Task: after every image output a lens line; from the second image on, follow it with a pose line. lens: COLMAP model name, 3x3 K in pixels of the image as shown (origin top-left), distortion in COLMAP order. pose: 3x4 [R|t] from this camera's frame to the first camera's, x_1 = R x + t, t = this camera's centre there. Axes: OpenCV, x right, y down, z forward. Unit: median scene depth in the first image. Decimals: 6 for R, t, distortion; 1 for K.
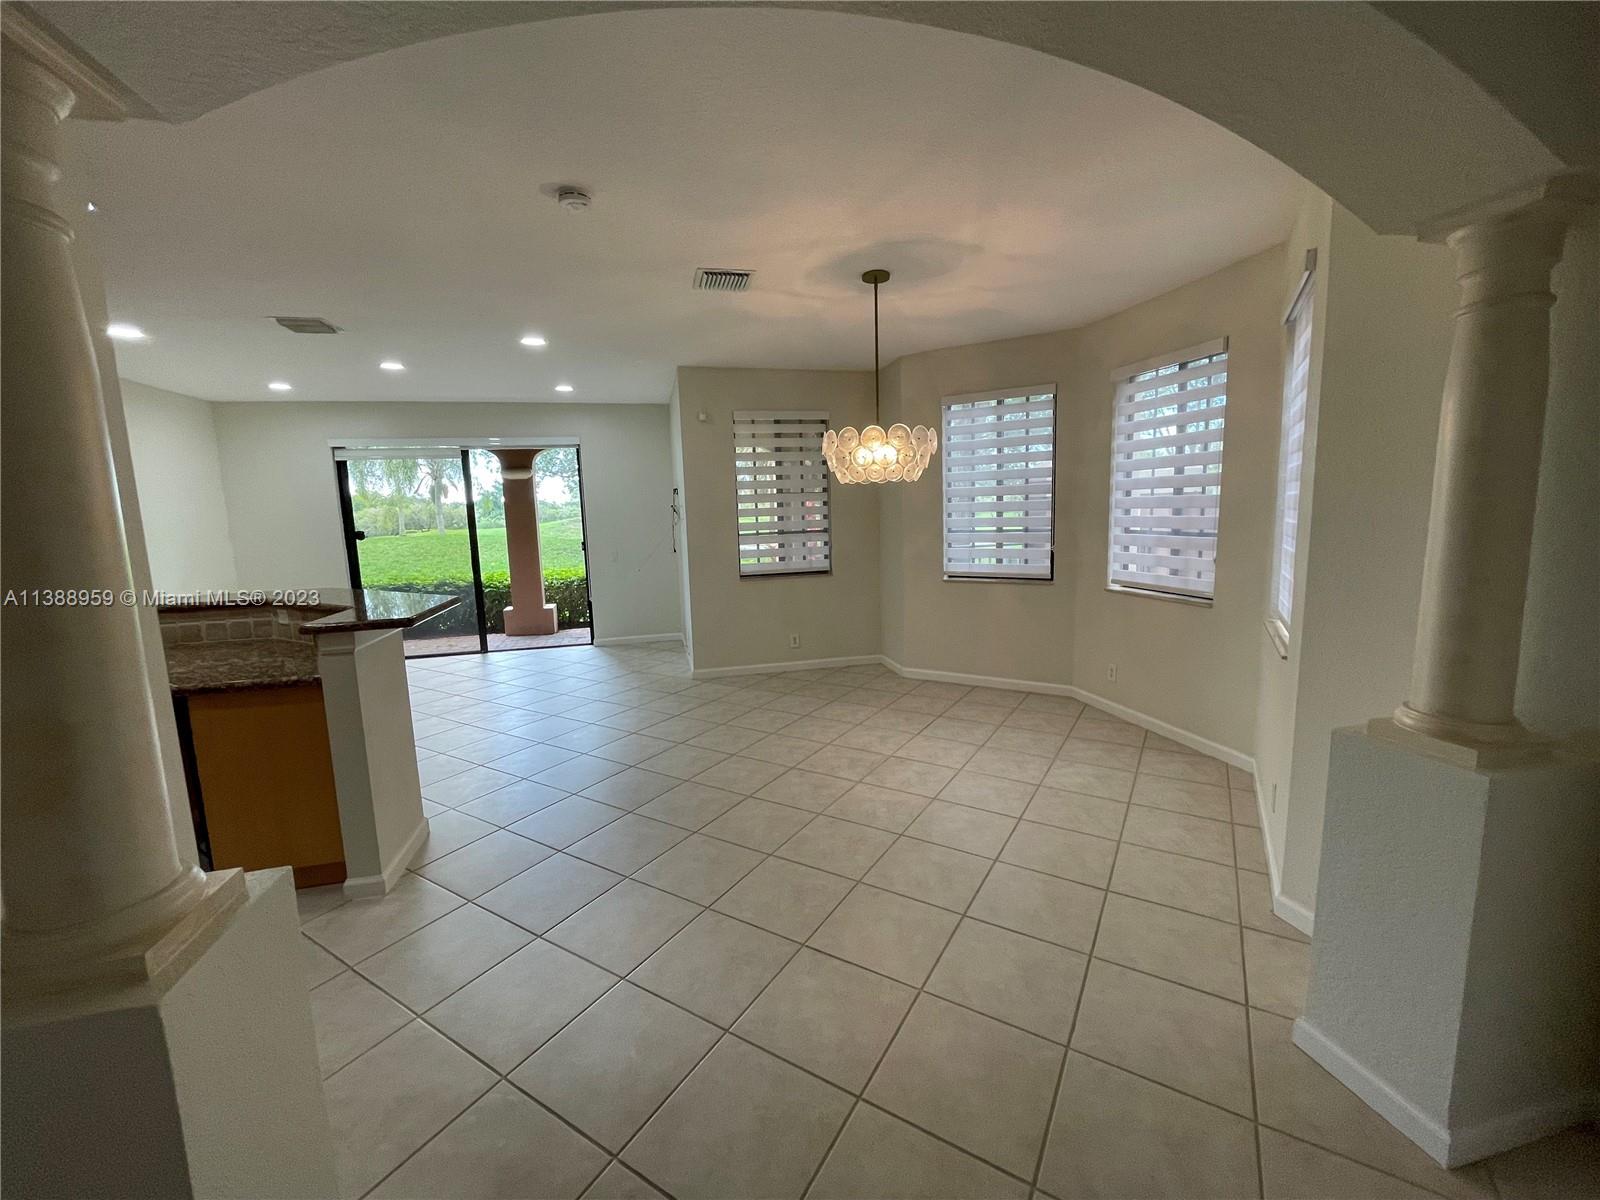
lens RADIAL K [[648.2, 0, 799.1], [0, 648.2, 598.7], [0, 0, 1]] dist [-0.002659, -0.000295]
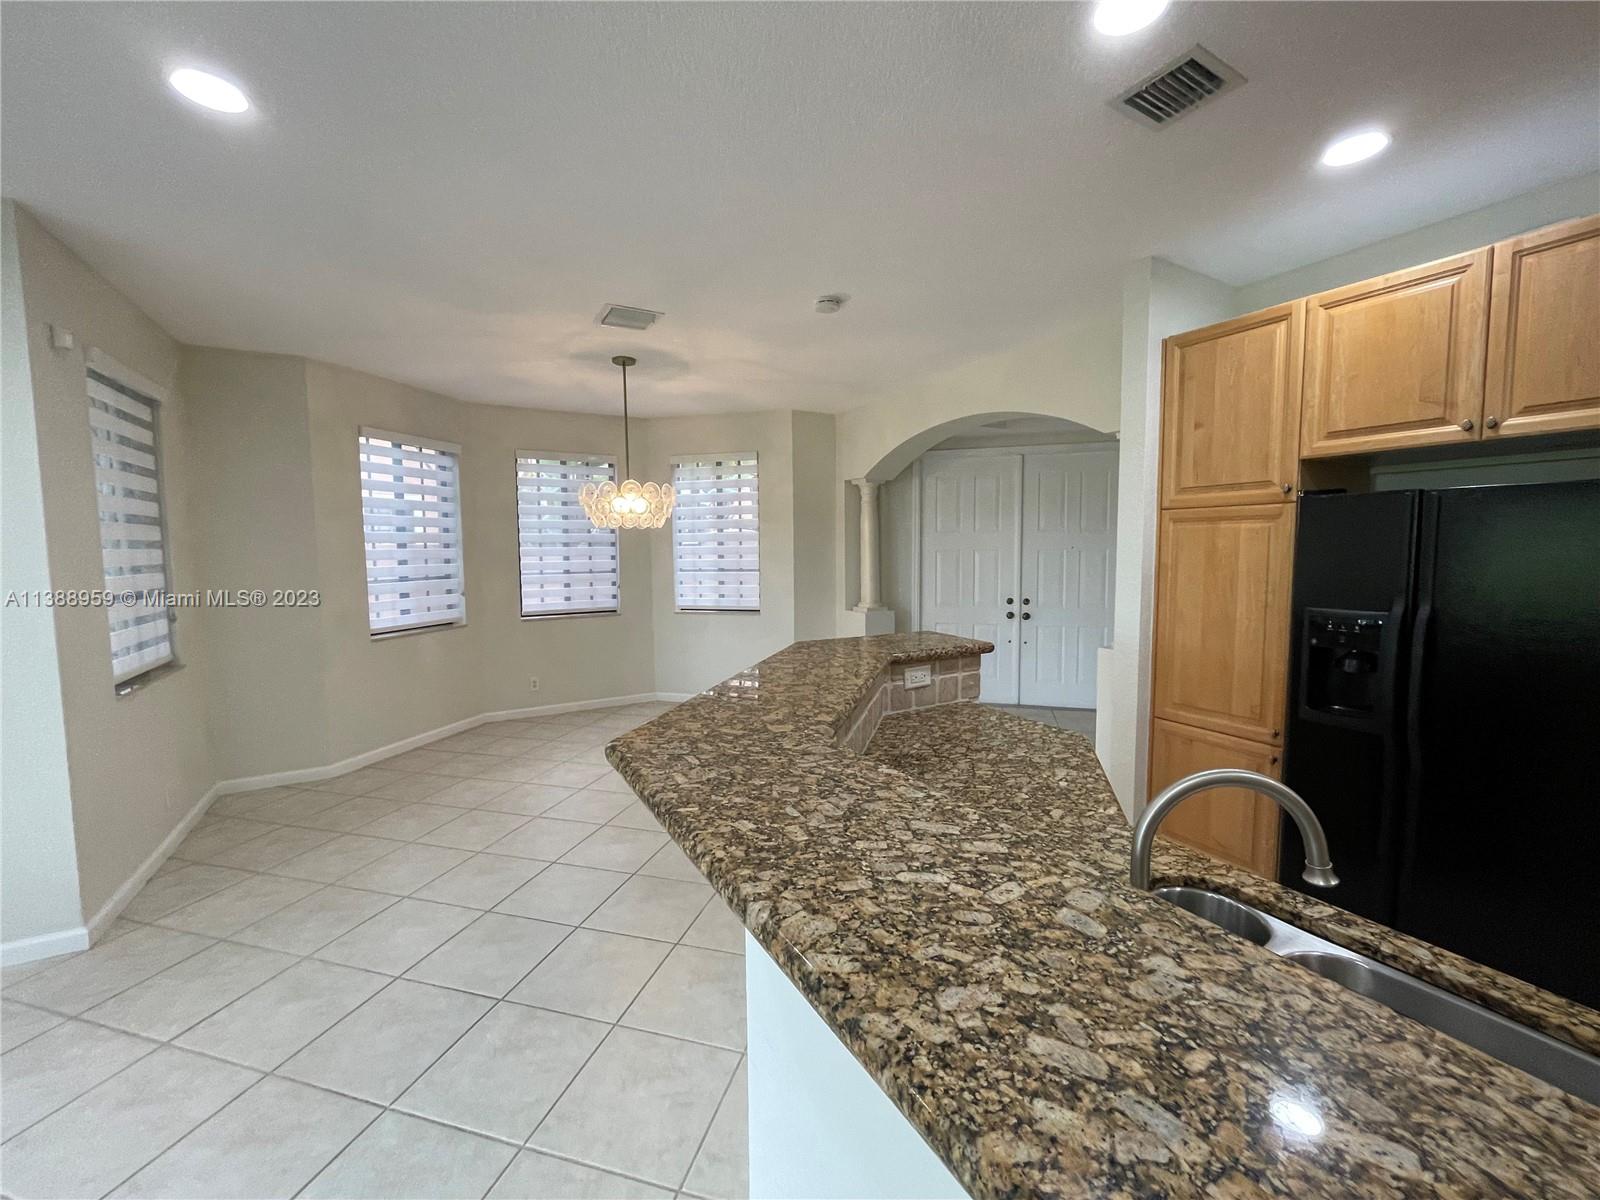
lens RADIAL K [[648.2, 0, 795.4], [0, 648.2, 596.3], [0, 0, 1]] dist [-0.002659, -0.000295]
pose [[-0.272334, -0.040366, 0.961356, -0.747652], [0.152410, 0.984697, 0.084521, -0.072636], [-0.950055, 0.169538, -0.262014, 0.698514]]
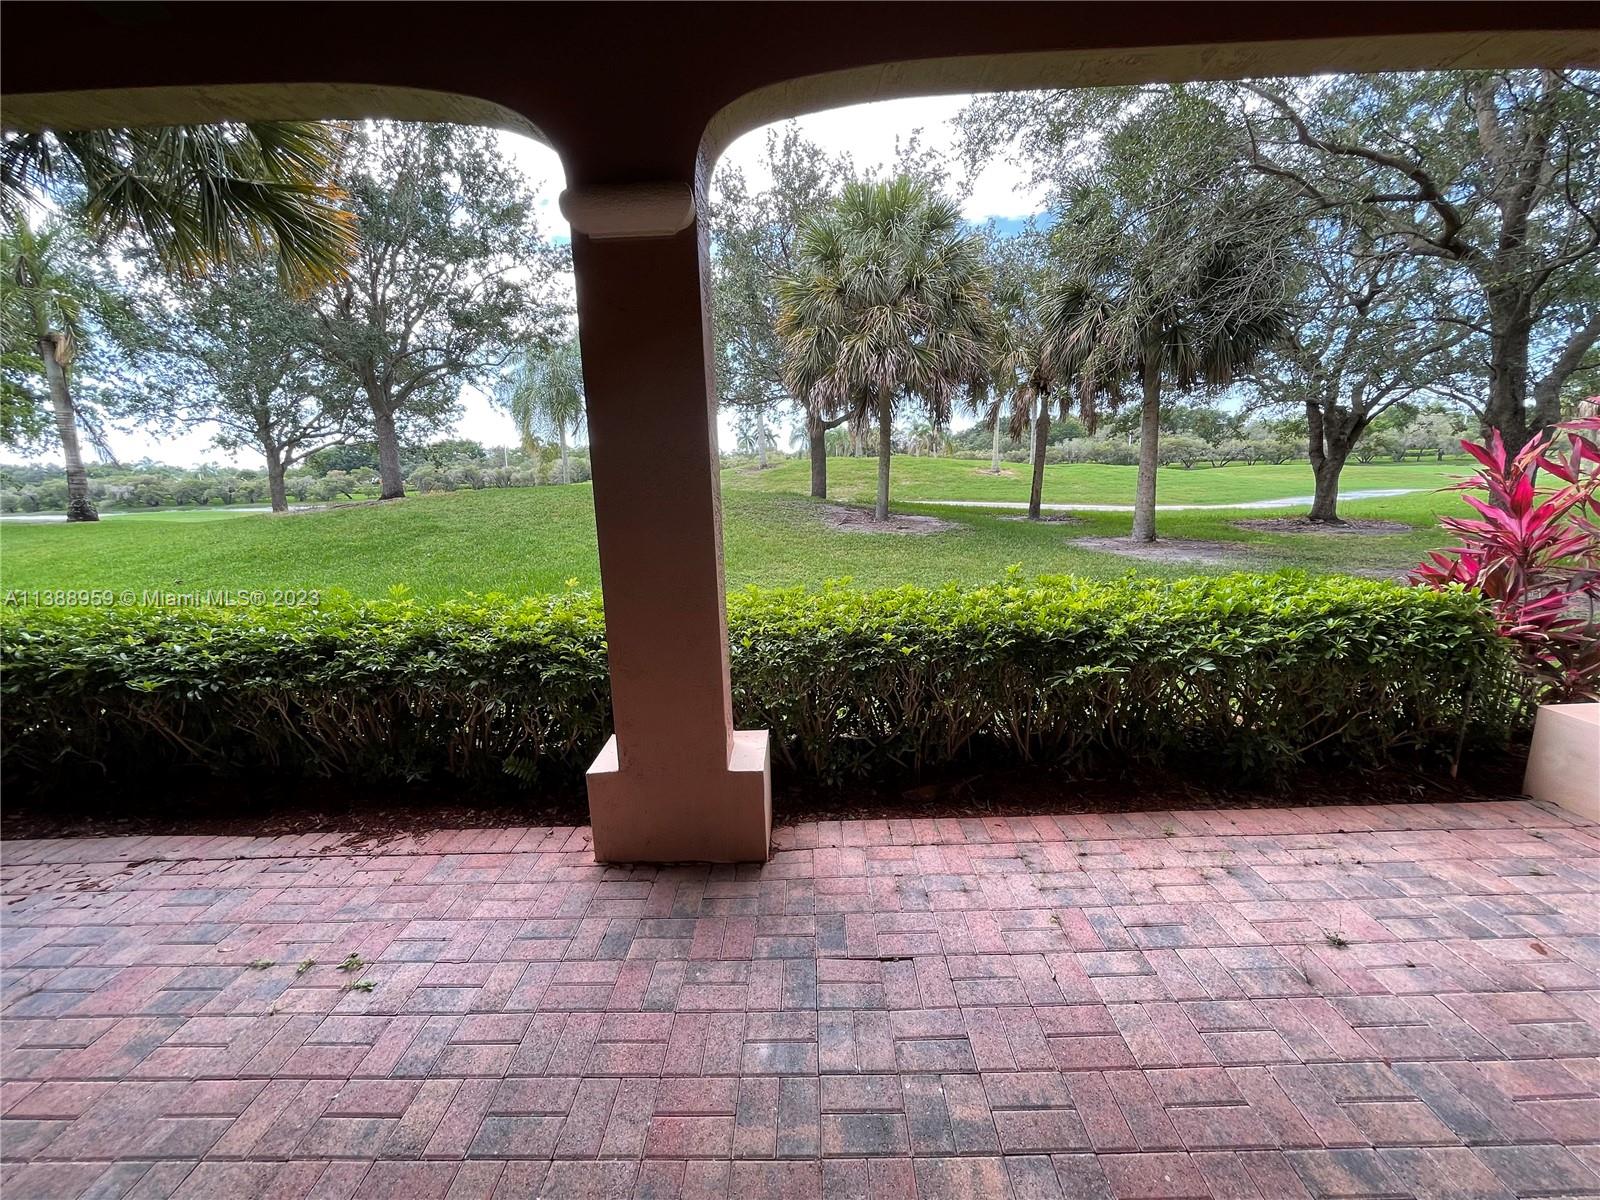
lens RADIAL K [[648.2, 0, 795.8], [0, 648.2, 602.2], [0, 0, 1]] dist [-0.002659, -0.000295]
pose [[0.969770, 0.047651, -0.239323, -0.542068], [-0.028842, 0.996257, 0.081491, -0.130668], [0.242311, -0.072125, 0.967514, 1.330959]]
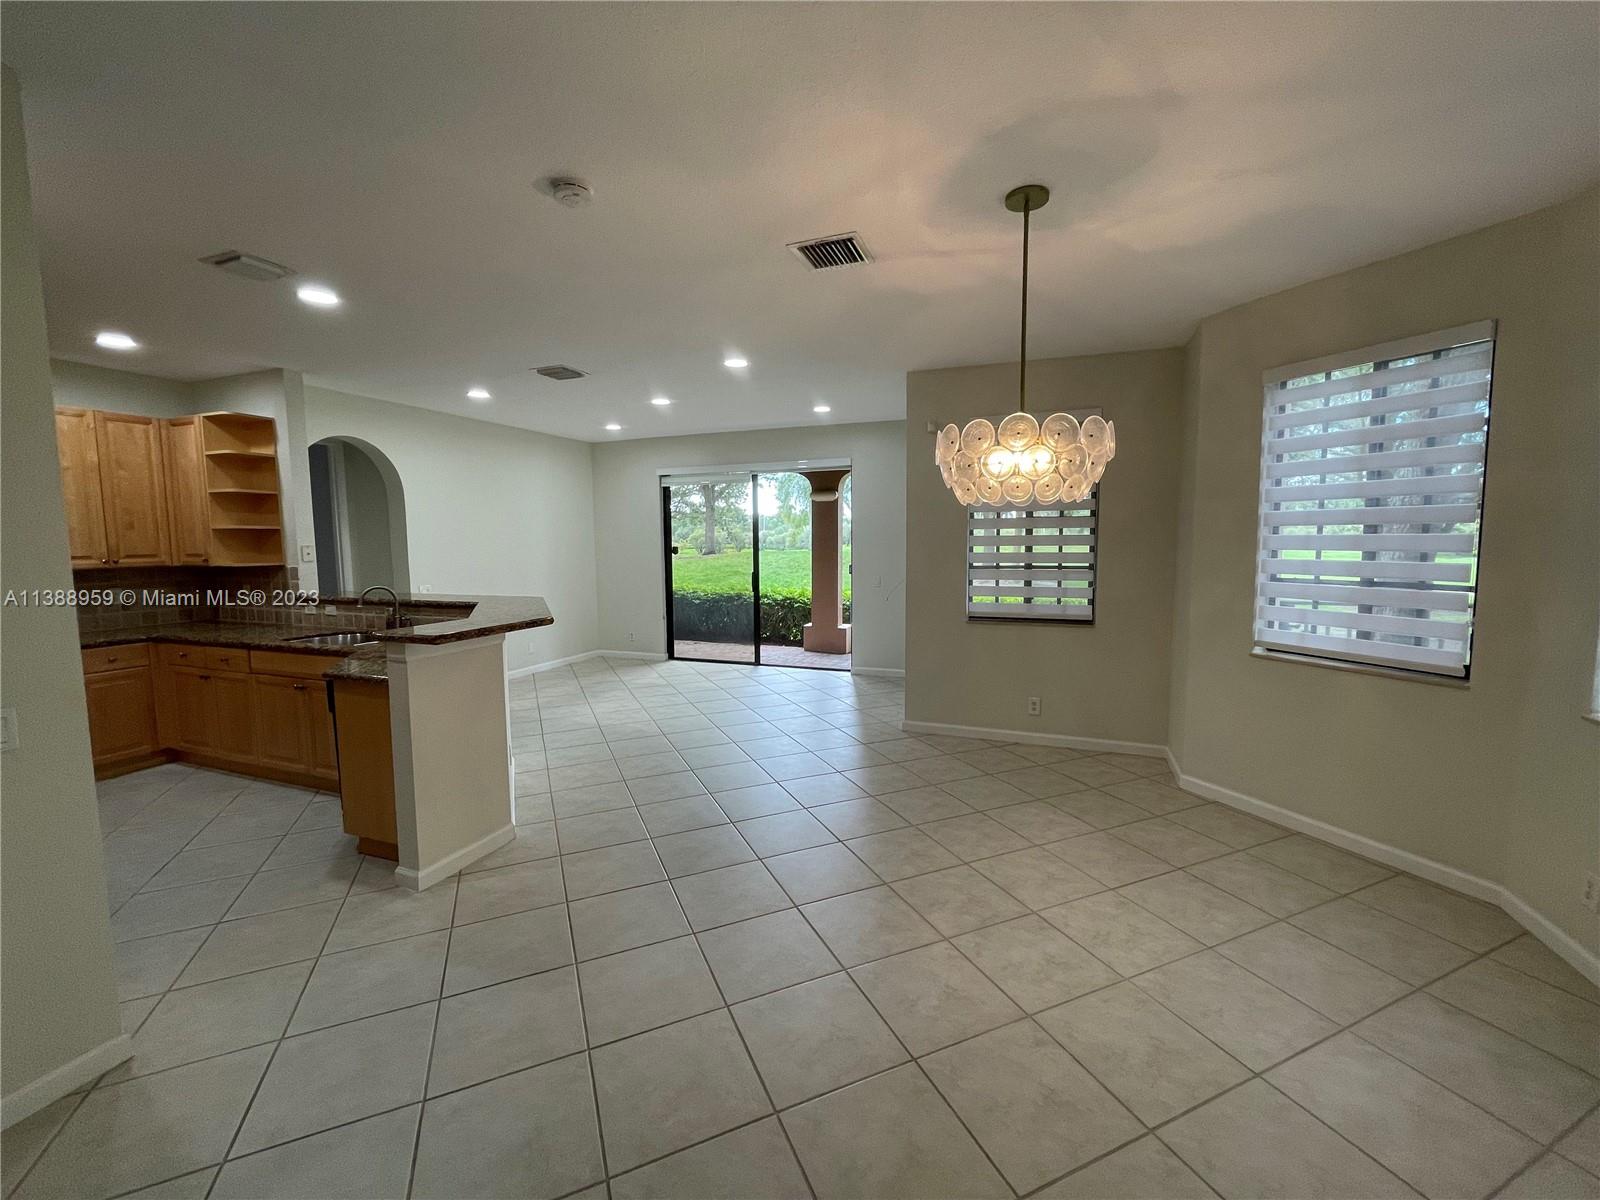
lens RADIAL K [[648.2, 0, 797.9], [0, 648.2, 596.4], [0, 0, 1]] dist [-0.002659, -0.000295]
pose [[0.822532, 0.076194, -0.563591, 0.213806], [-0.096518, 0.995311, -0.006303, -0.038172], [0.560468, 0.059581, 0.826030, 0.217250]]
